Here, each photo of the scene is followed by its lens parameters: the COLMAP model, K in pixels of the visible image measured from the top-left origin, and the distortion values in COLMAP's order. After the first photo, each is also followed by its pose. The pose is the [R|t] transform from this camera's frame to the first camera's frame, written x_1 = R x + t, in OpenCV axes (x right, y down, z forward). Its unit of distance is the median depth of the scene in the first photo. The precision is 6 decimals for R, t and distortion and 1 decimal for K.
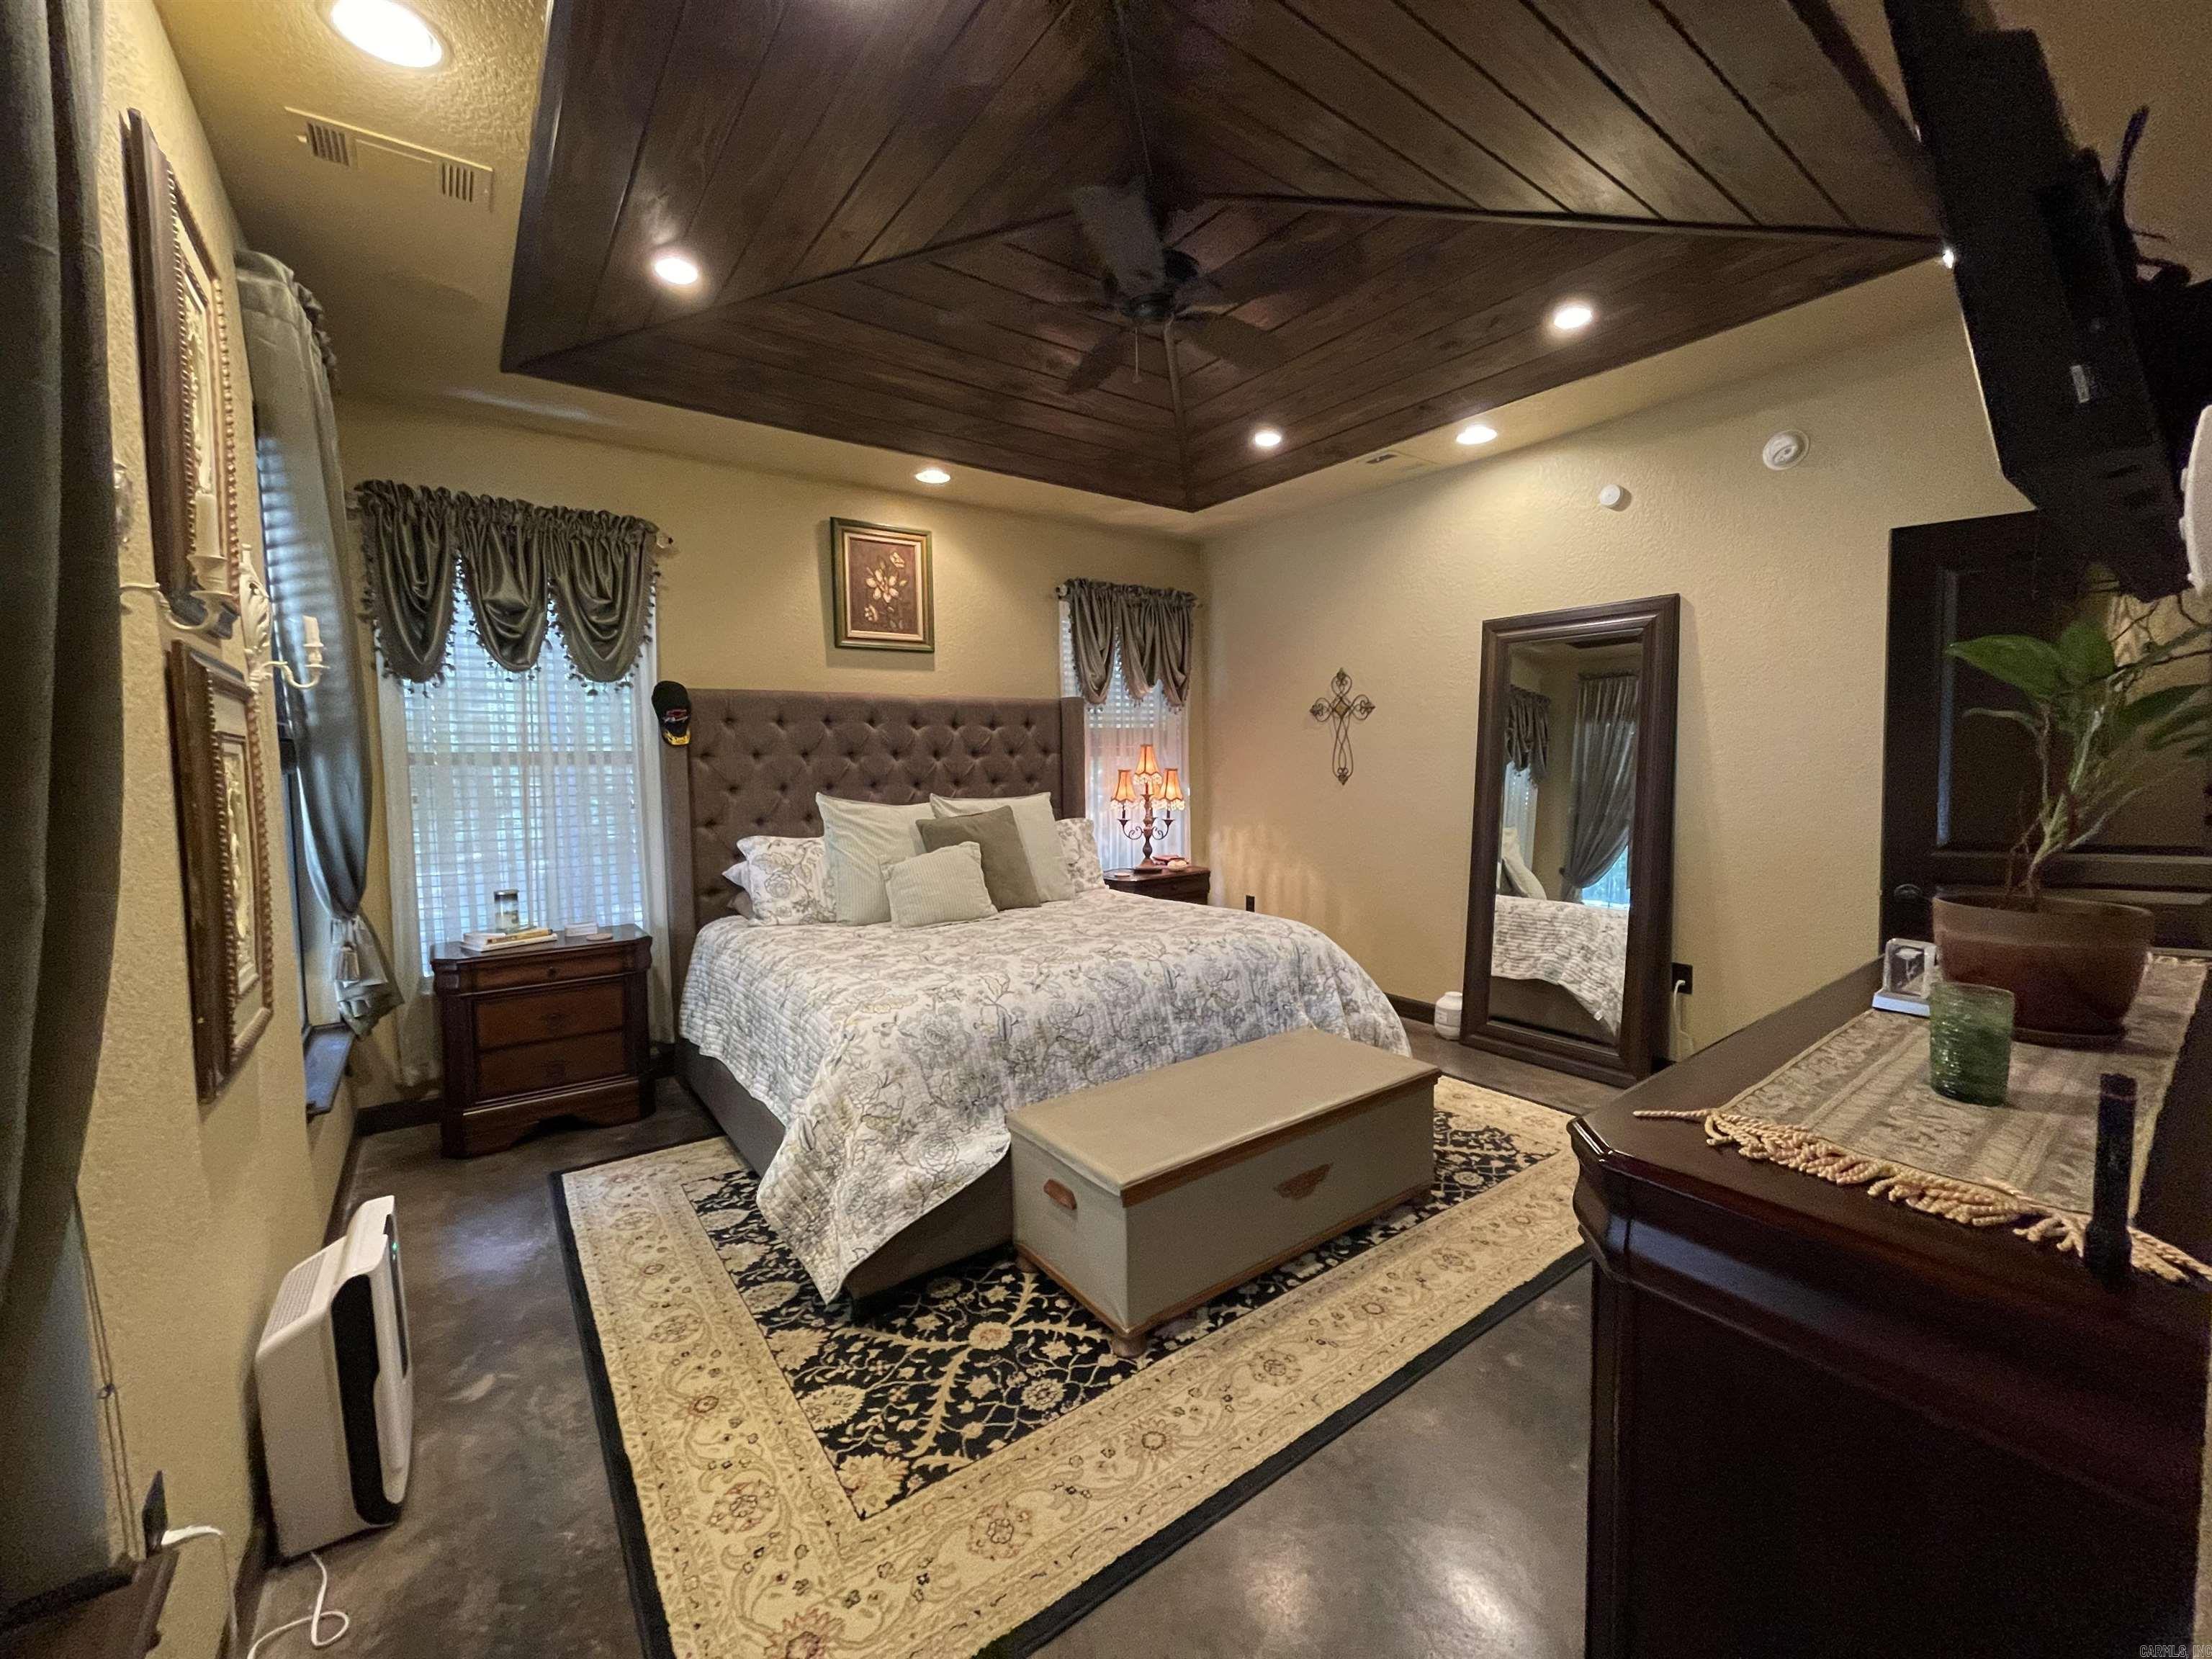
lens RADIAL K [[894.4, 0, 1118.0], [0, 894.4, 832.1], [0, 0, 1]] dist [-0.003124, 0.000876]
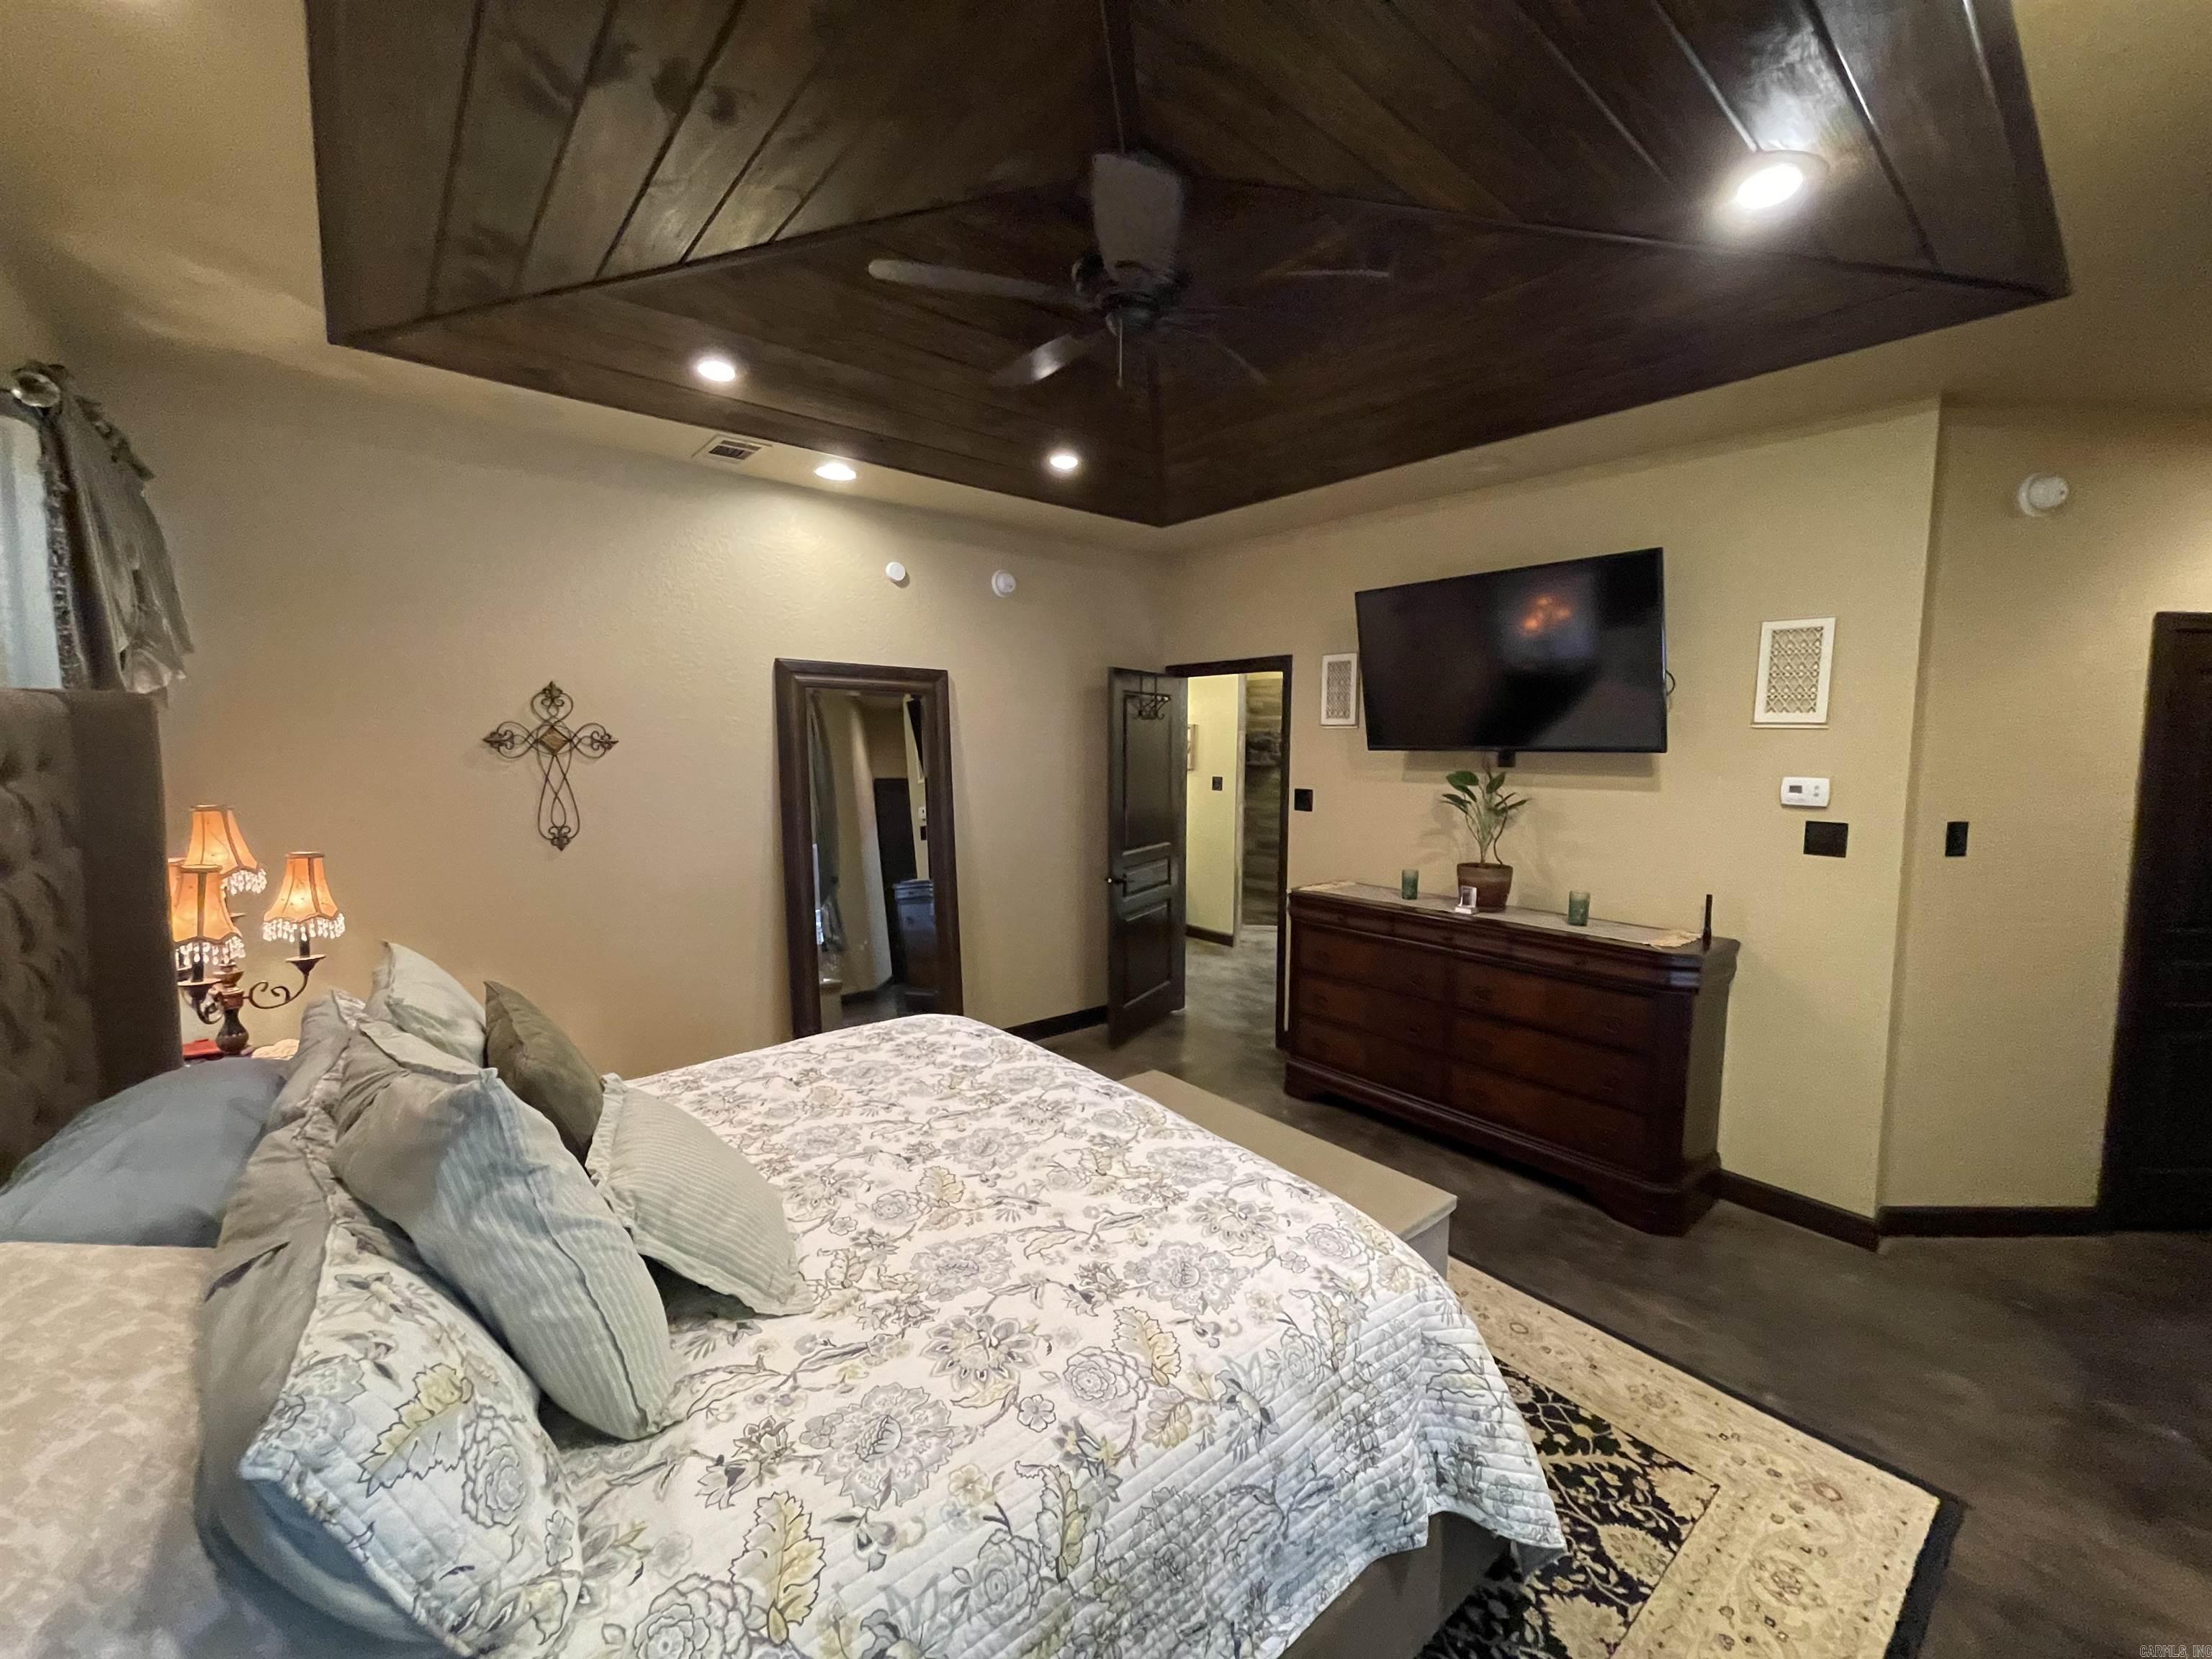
lens RADIAL K [[894.4, 0, 1115.7], [0, 894.4, 820.6], [0, 0, 1]] dist [-0.003124, 0.000876]
pose [[-0.063617, -0.068469, 0.995623, -1.162415], [0.075672, 0.994441, 0.073222, -0.235487], [-0.995101, 0.079999, -0.058082, 1.527453]]
